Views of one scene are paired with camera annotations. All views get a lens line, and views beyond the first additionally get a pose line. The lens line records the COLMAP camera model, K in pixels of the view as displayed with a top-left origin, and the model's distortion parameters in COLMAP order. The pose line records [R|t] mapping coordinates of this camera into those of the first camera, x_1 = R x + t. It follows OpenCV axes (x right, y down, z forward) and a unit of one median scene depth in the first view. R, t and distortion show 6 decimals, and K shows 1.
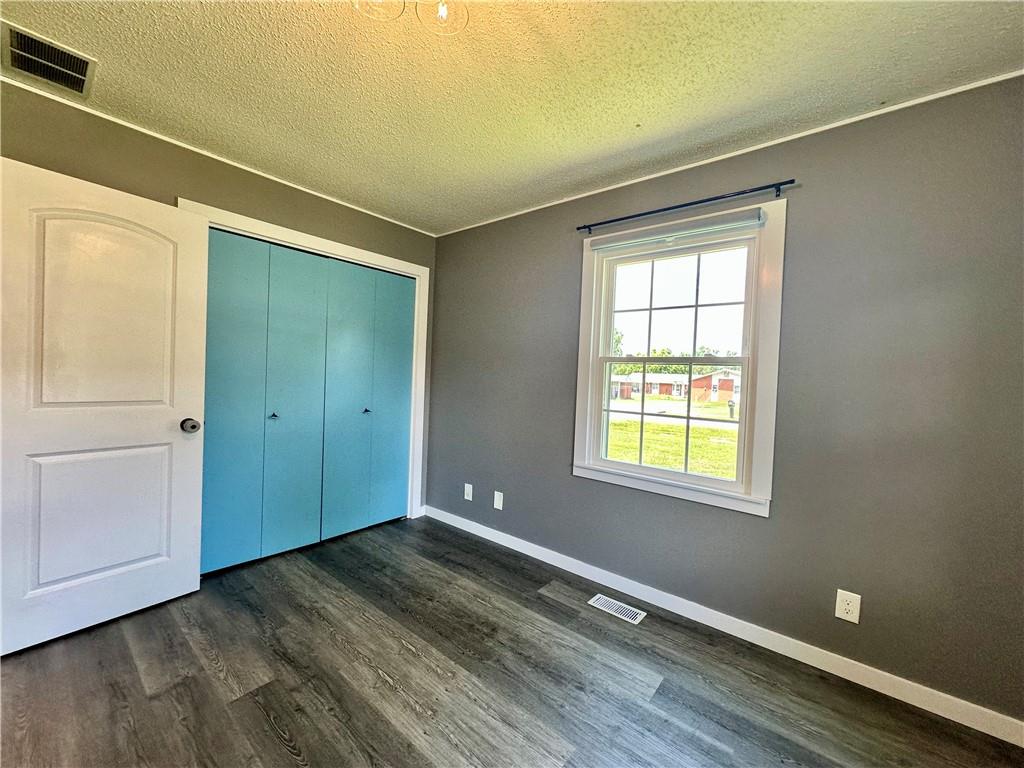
lens RADIAL K [[407.8, 0, 511.0], [0, 407.8, 385.4], [0, 0, 1]] dist [-0.001402, 0.000040]
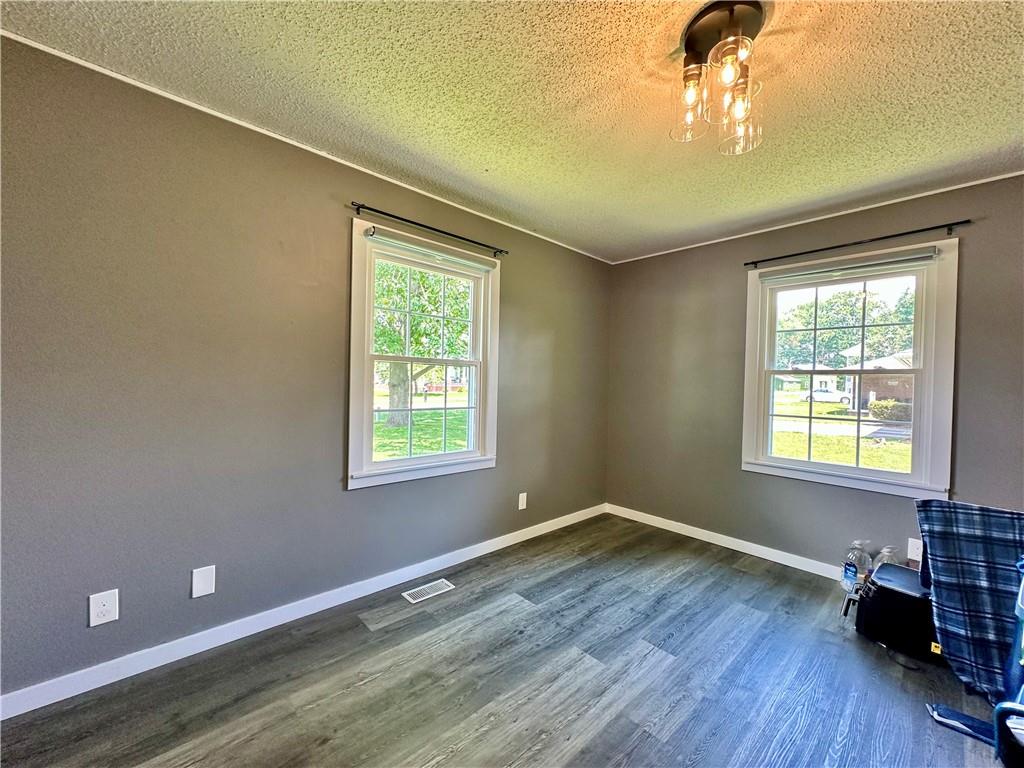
lens RADIAL K [[407.8, 0, 511.0], [0, 407.8, 385.4], [0, 0, 1]] dist [-0.001402, 0.000040]
pose [[0.133109, -0.041914, 0.990215, -0.841936], [0.005887, 0.999121, 0.041499, -0.043963], [-0.991084, 0.000306, 0.133238, 0.712099]]
